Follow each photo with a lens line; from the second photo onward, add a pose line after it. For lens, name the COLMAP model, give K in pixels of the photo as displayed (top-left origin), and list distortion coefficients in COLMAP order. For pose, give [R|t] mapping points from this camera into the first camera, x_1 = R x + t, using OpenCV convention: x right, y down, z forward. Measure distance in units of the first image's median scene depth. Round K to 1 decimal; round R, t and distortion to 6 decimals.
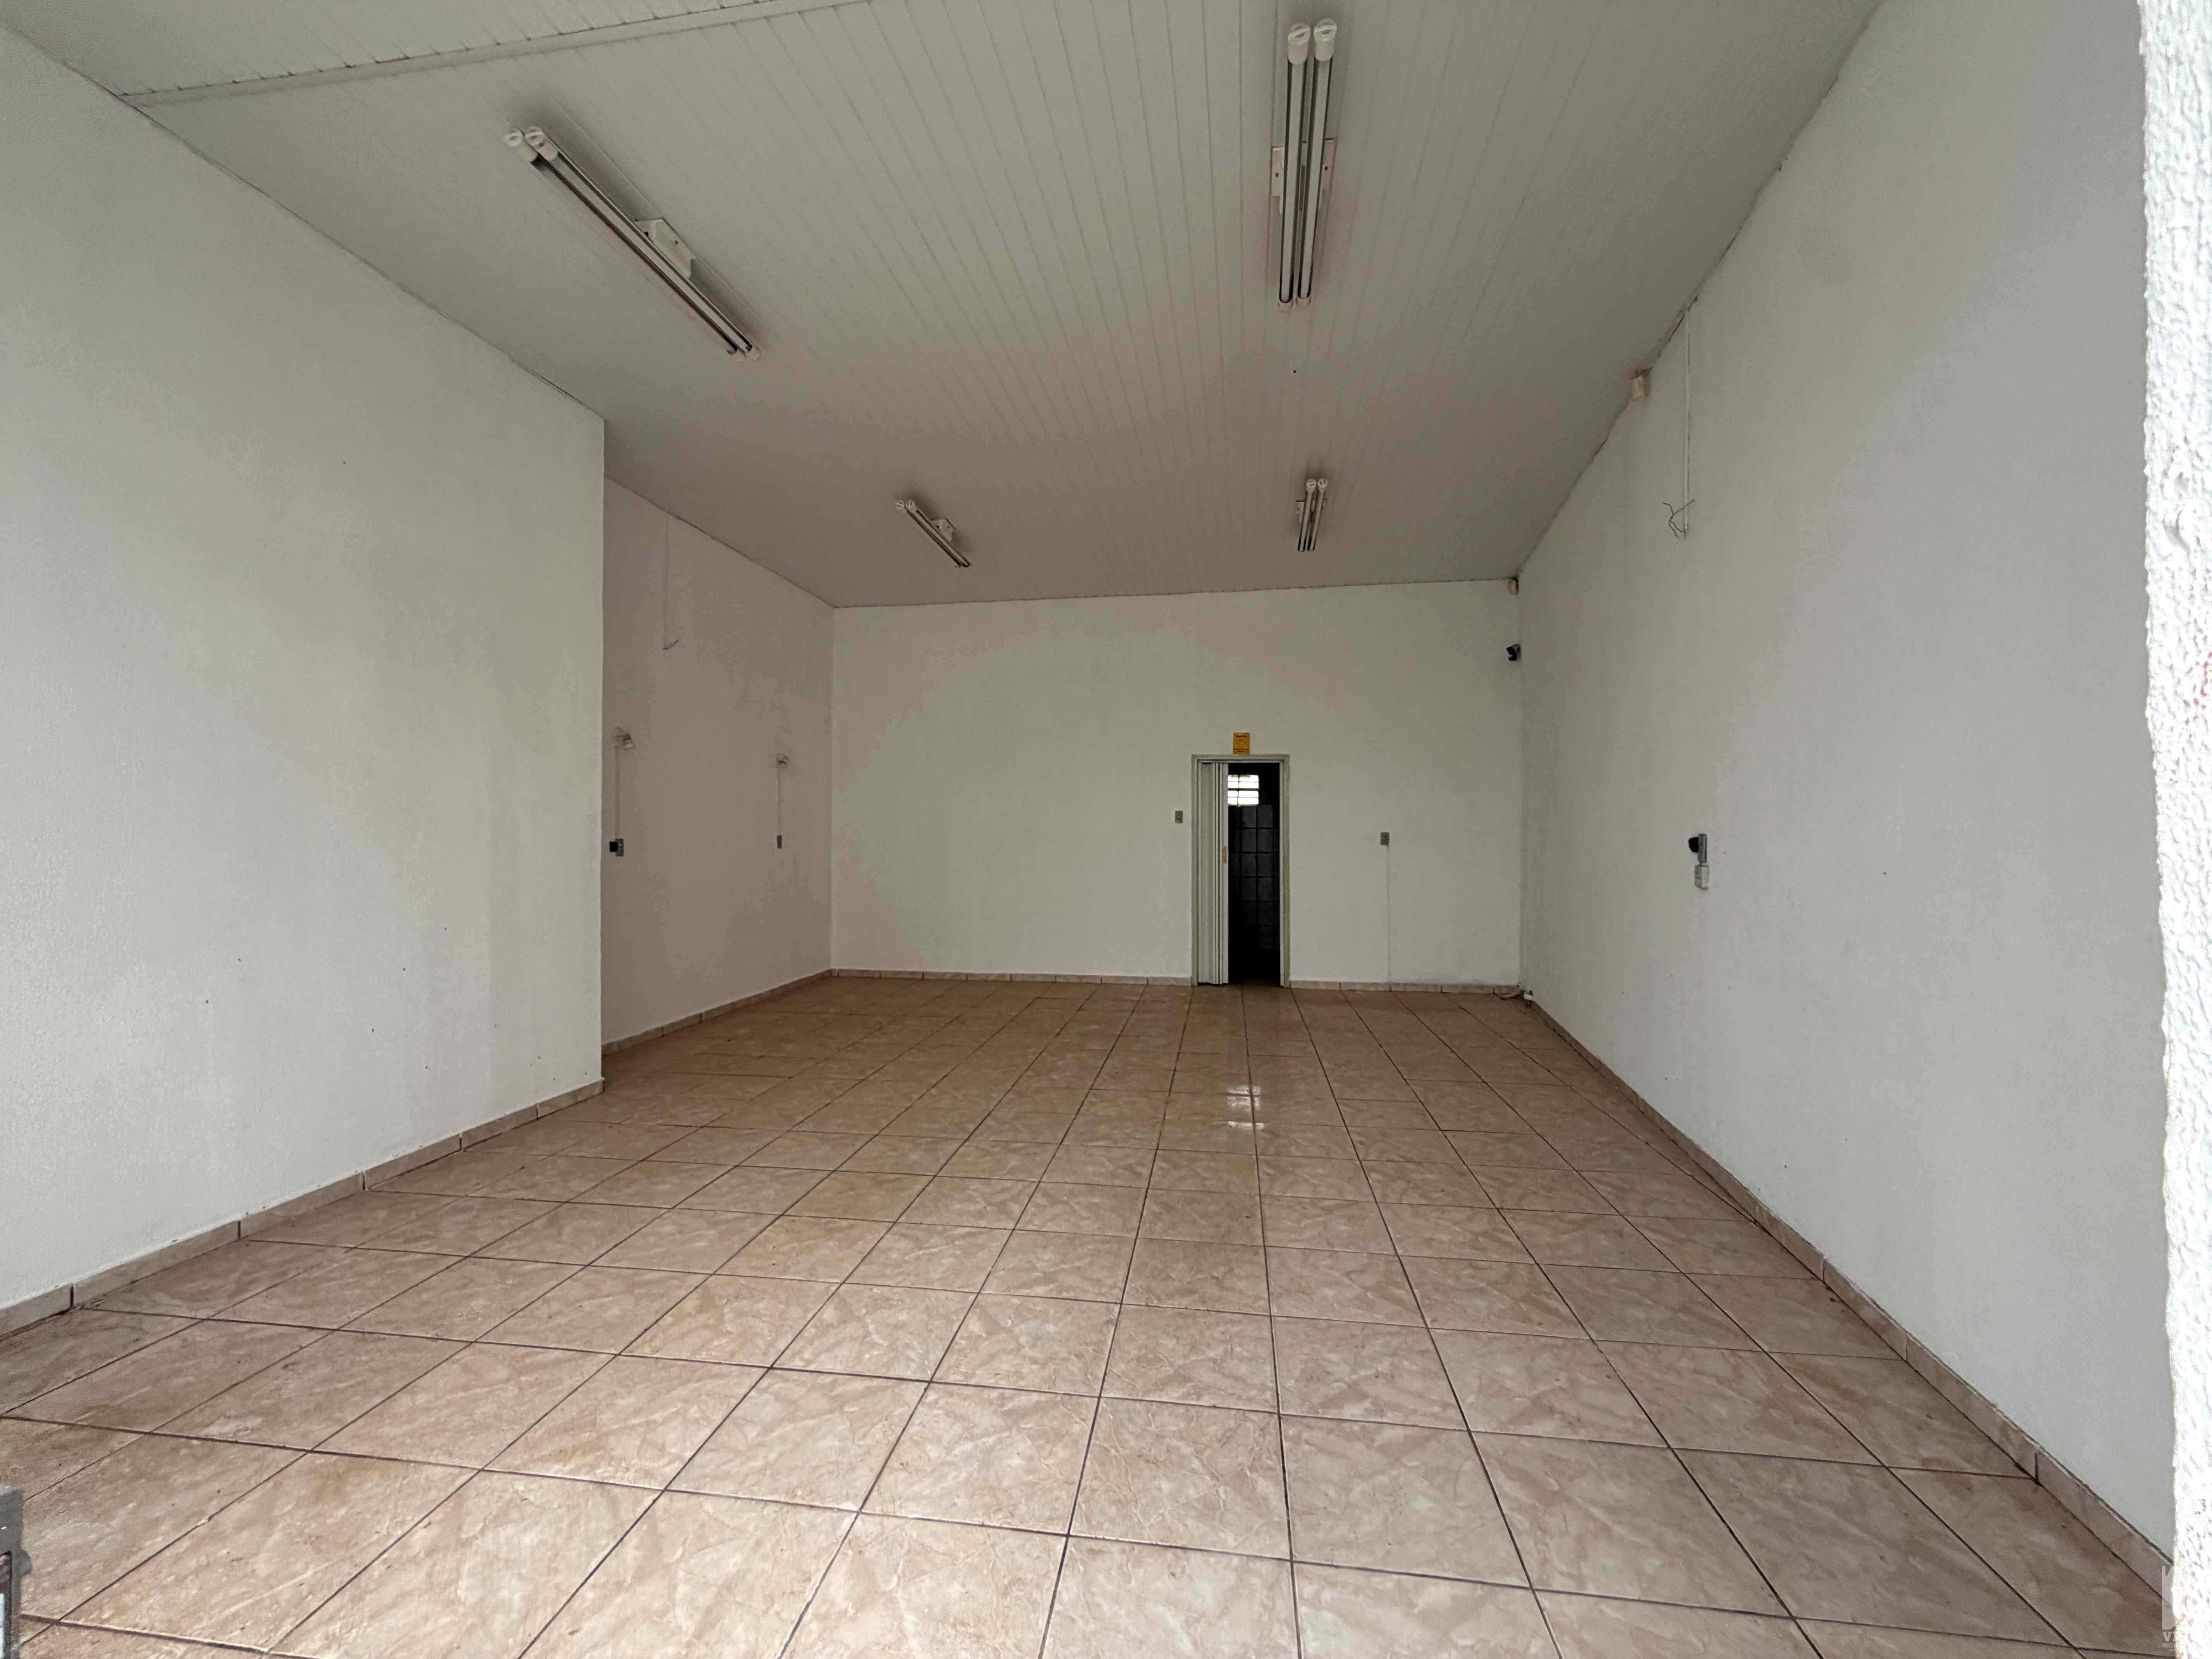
lens RADIAL K [[890.9, 0, 1107.6], [0, 890.9, 826.8], [0, 0, 1]] dist [0.000863, 0.000063]
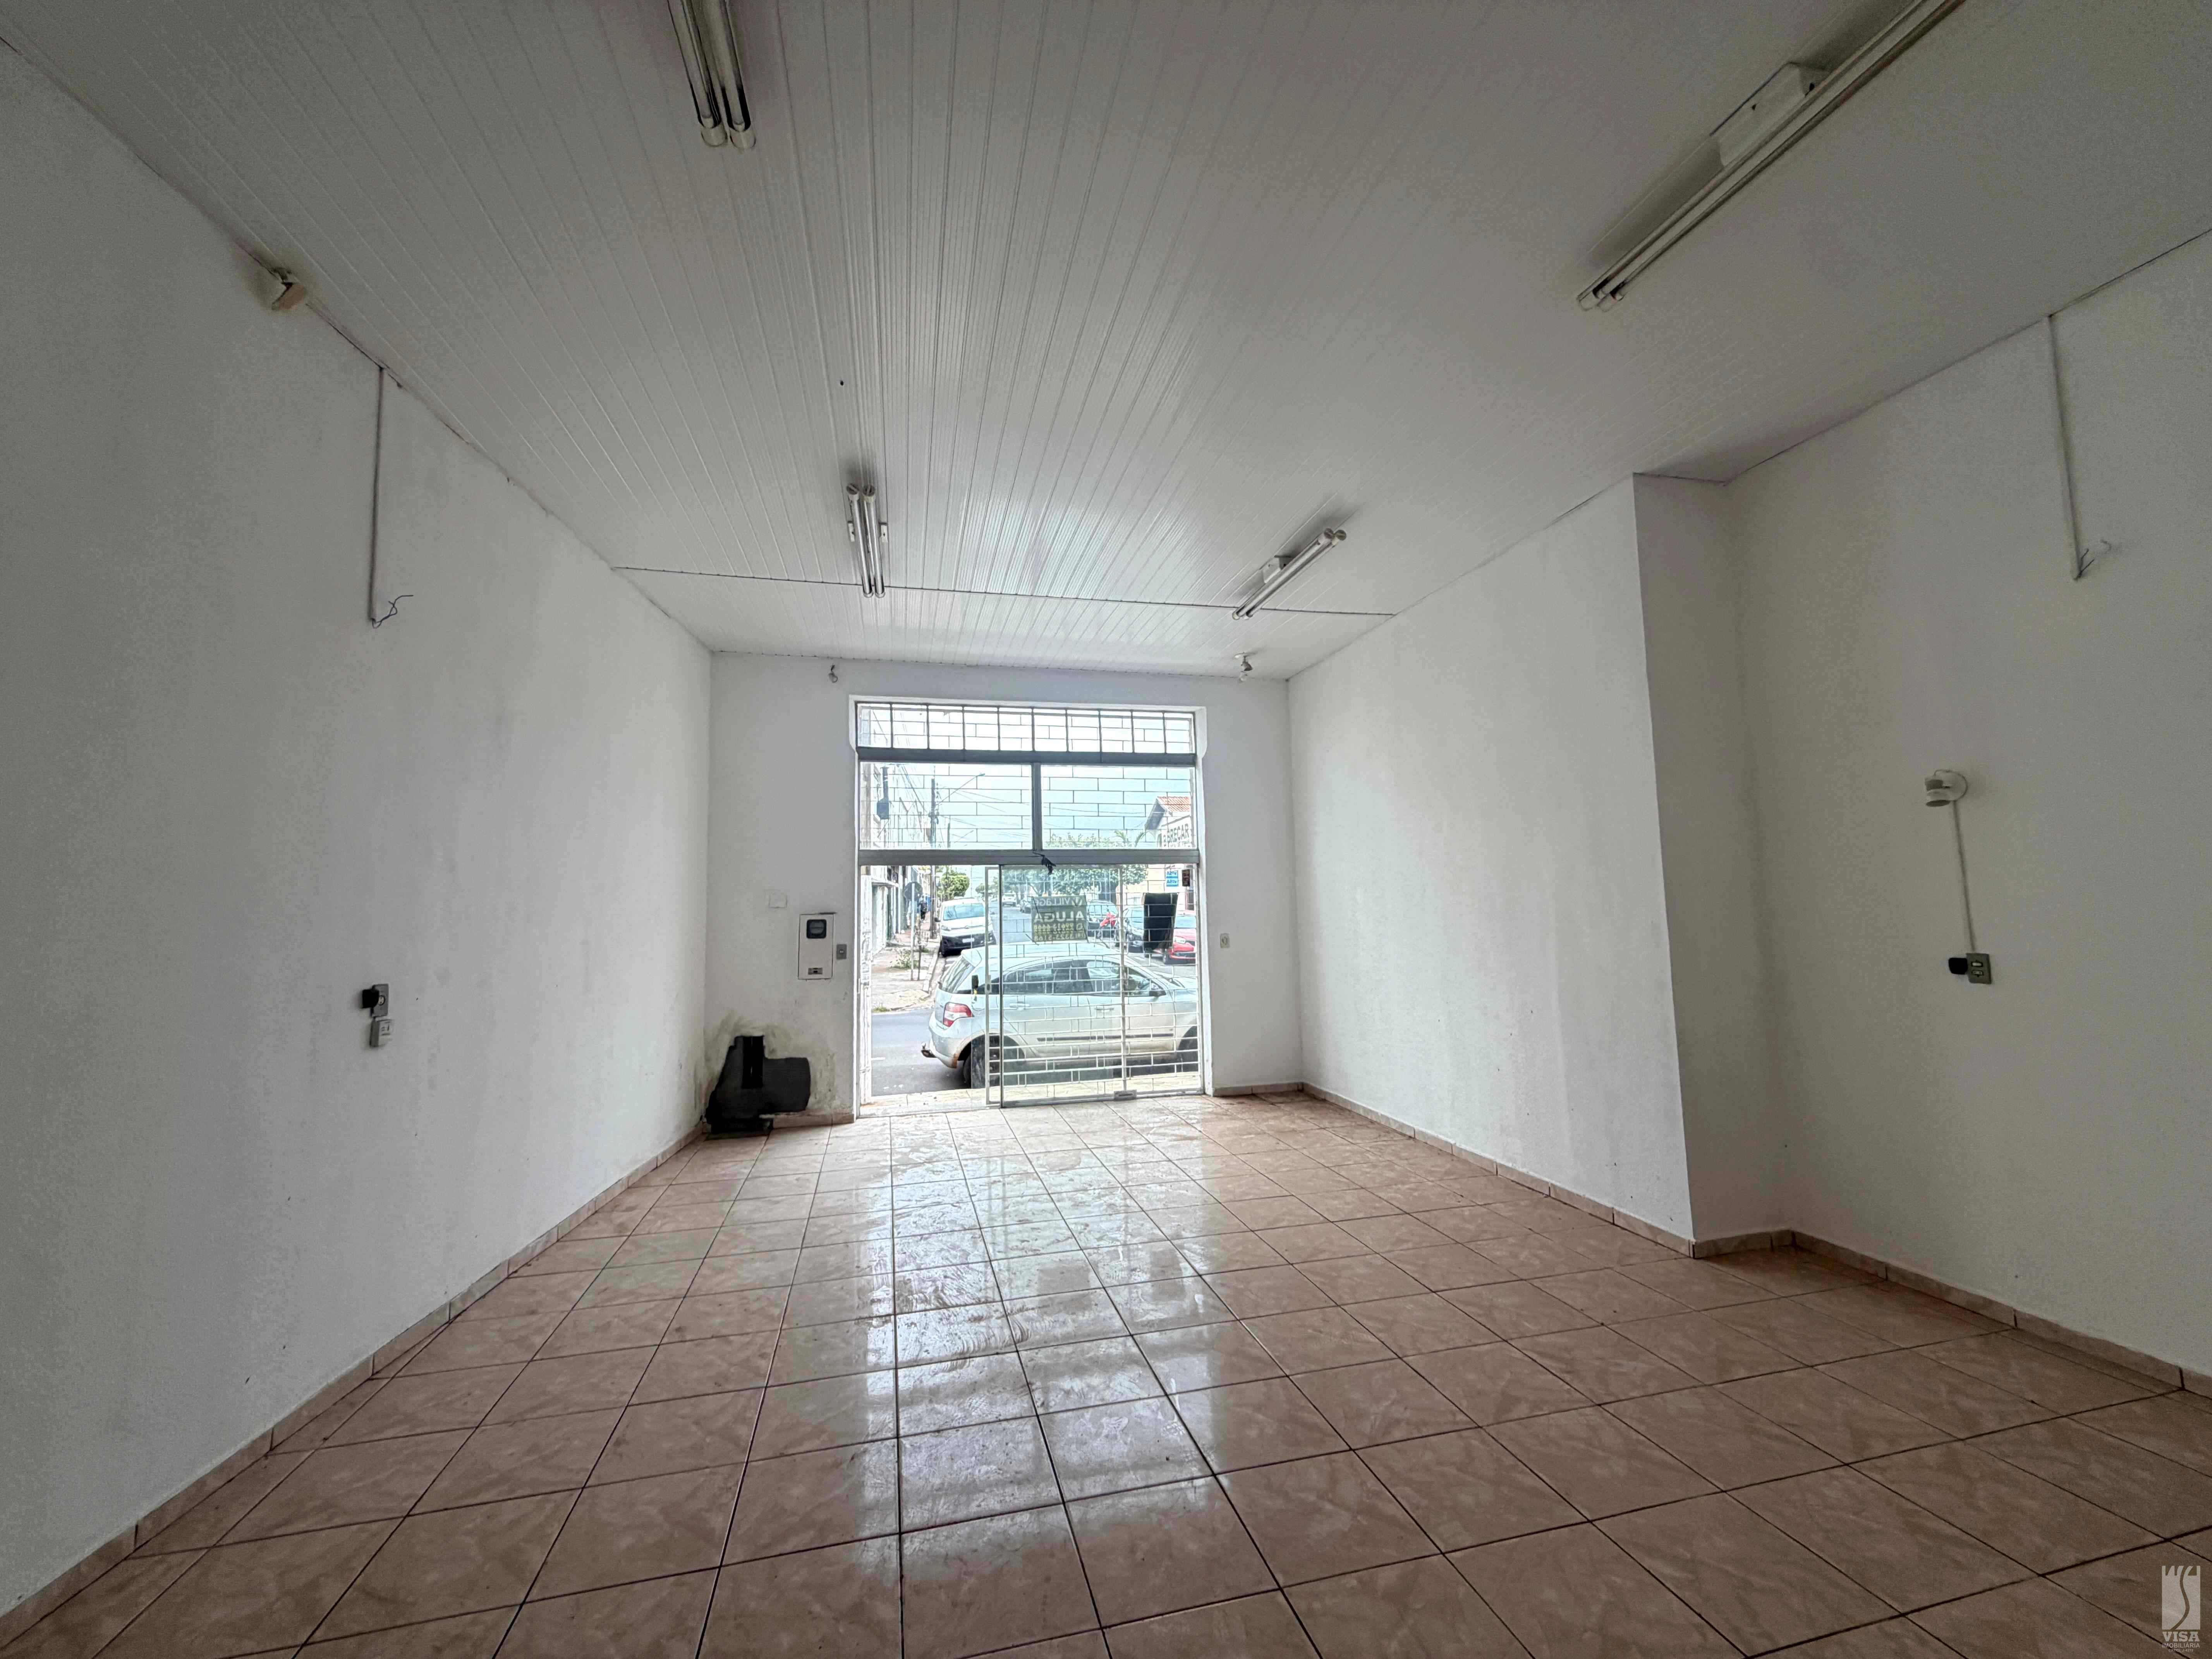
lens RADIAL K [[890.9, 0, 1106.9], [0, 890.9, 837.7], [0, 0, 1]] dist [0.000863, 0.000063]
pose [[-0.929357, -0.009026, -0.369072, 0.352931], [0.026684, 0.995444, -0.091537, -0.041208], [0.368217, -0.094919, -0.924882, 2.270477]]
